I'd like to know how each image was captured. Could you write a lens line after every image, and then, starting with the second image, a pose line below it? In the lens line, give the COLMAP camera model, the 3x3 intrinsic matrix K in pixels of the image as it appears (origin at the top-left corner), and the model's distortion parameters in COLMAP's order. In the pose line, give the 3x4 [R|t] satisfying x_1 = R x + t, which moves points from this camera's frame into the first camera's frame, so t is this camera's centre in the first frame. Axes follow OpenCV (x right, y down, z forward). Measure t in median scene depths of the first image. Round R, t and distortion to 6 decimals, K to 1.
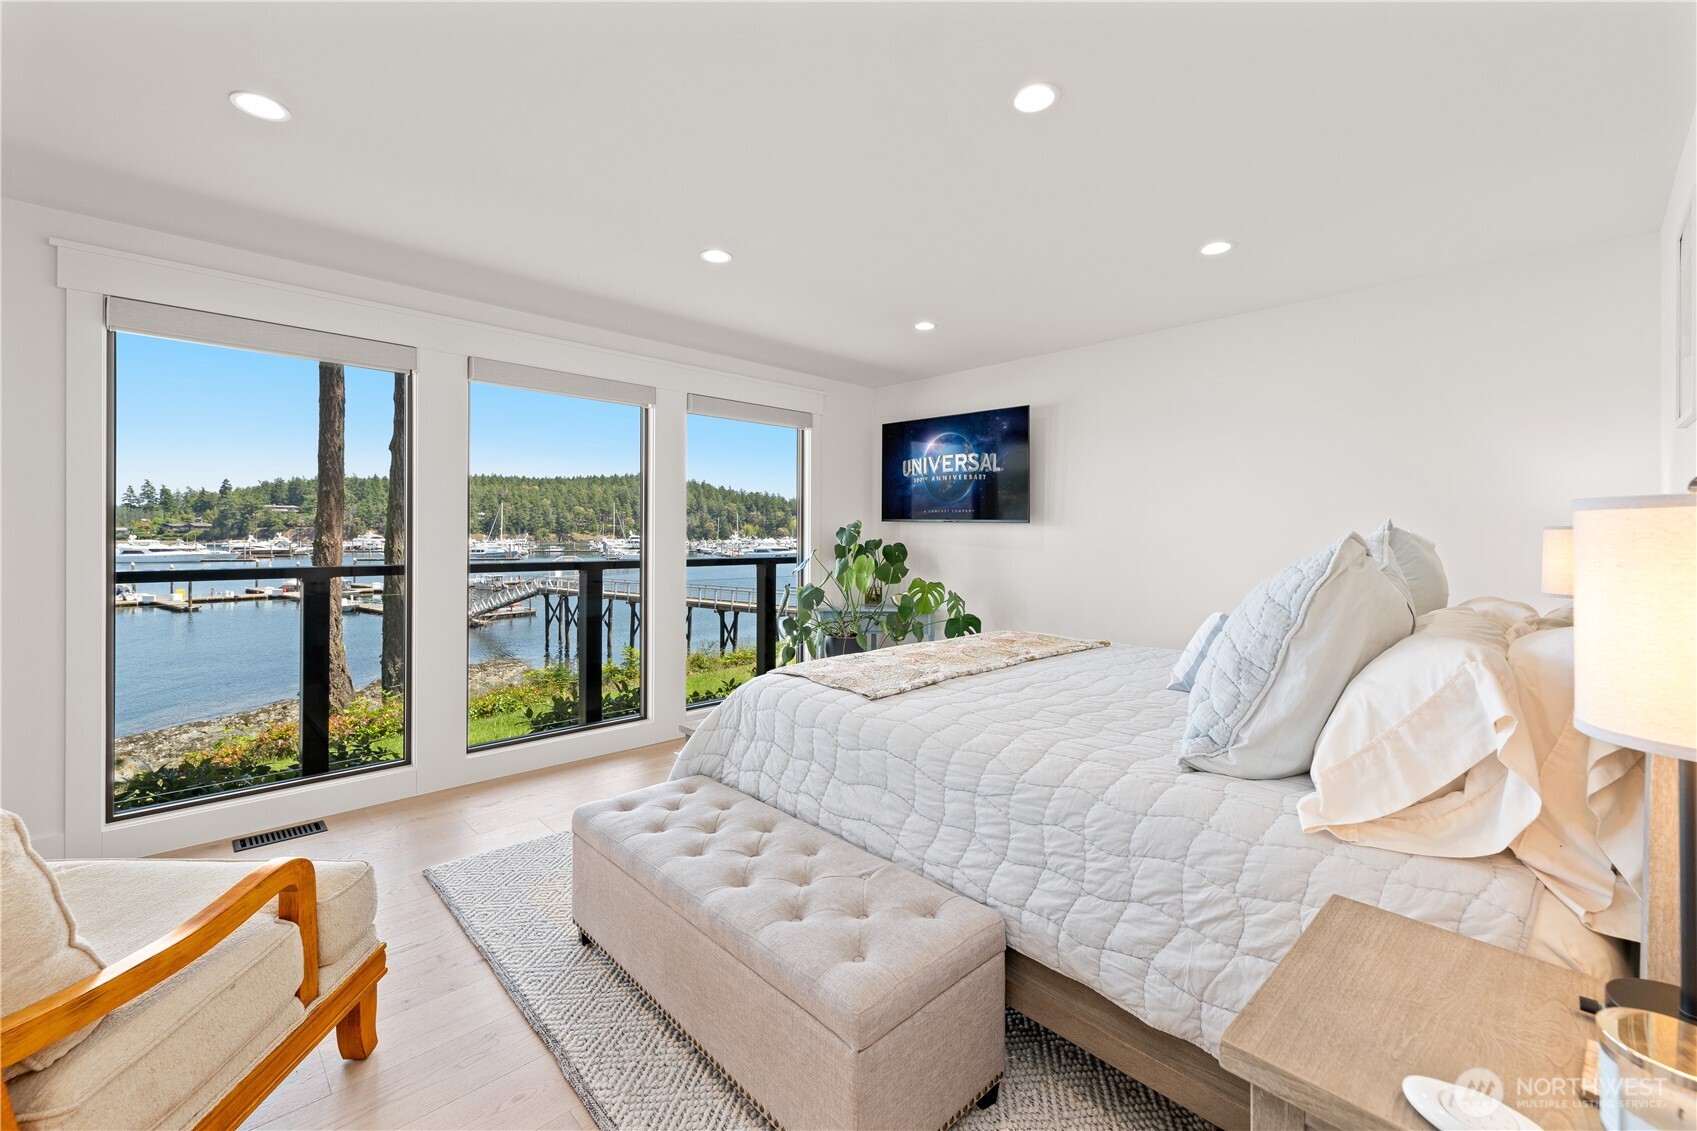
lens RADIAL K [[696.4, 0, 834.3], [0, 696.4, 541.6], [0, 0, 1]] dist [0.002437, -0.000114]
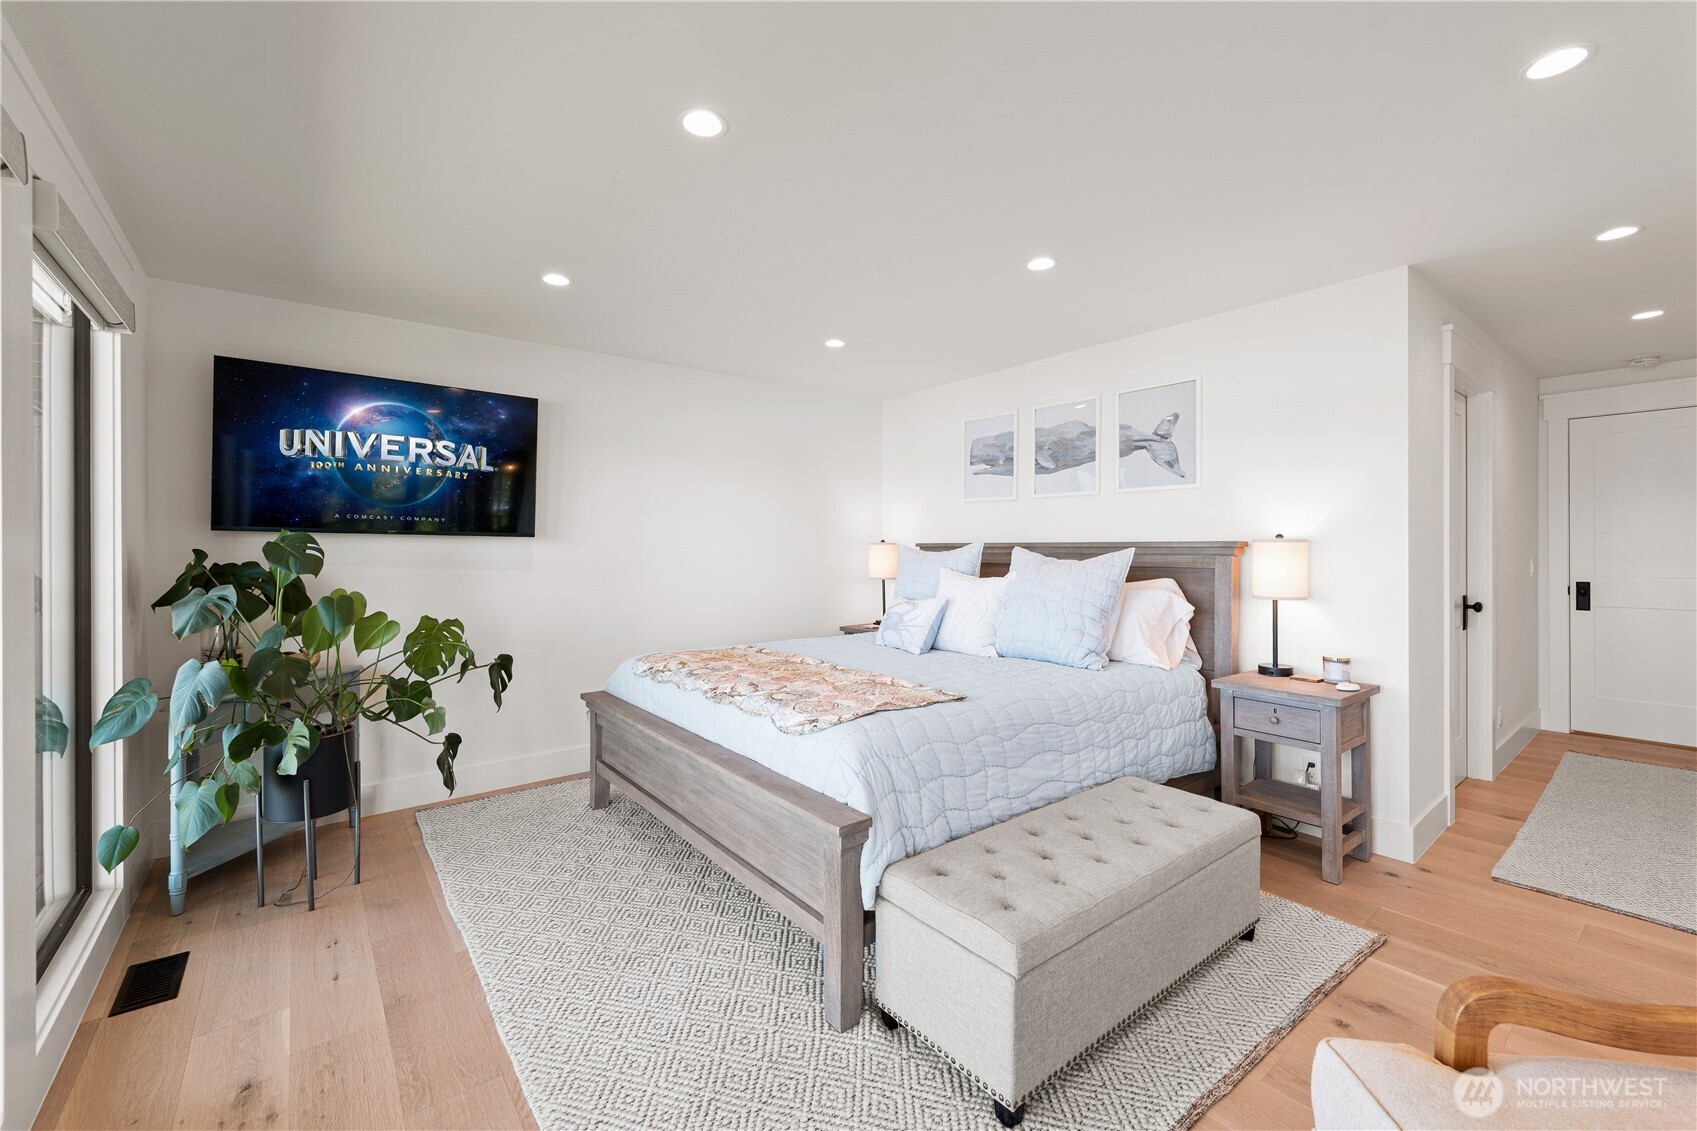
lens RADIAL K [[696.4, 0, 856.4], [0, 696.4, 551.8], [0, 0, 1]] dist [0.002437, -0.000114]
pose [[0.080225, -0.003564, 0.996770, -0.502440], [0.011779, 0.999927, 0.002627, -0.006730], [-0.996707, 0.011530, 0.080261, 0.508847]]
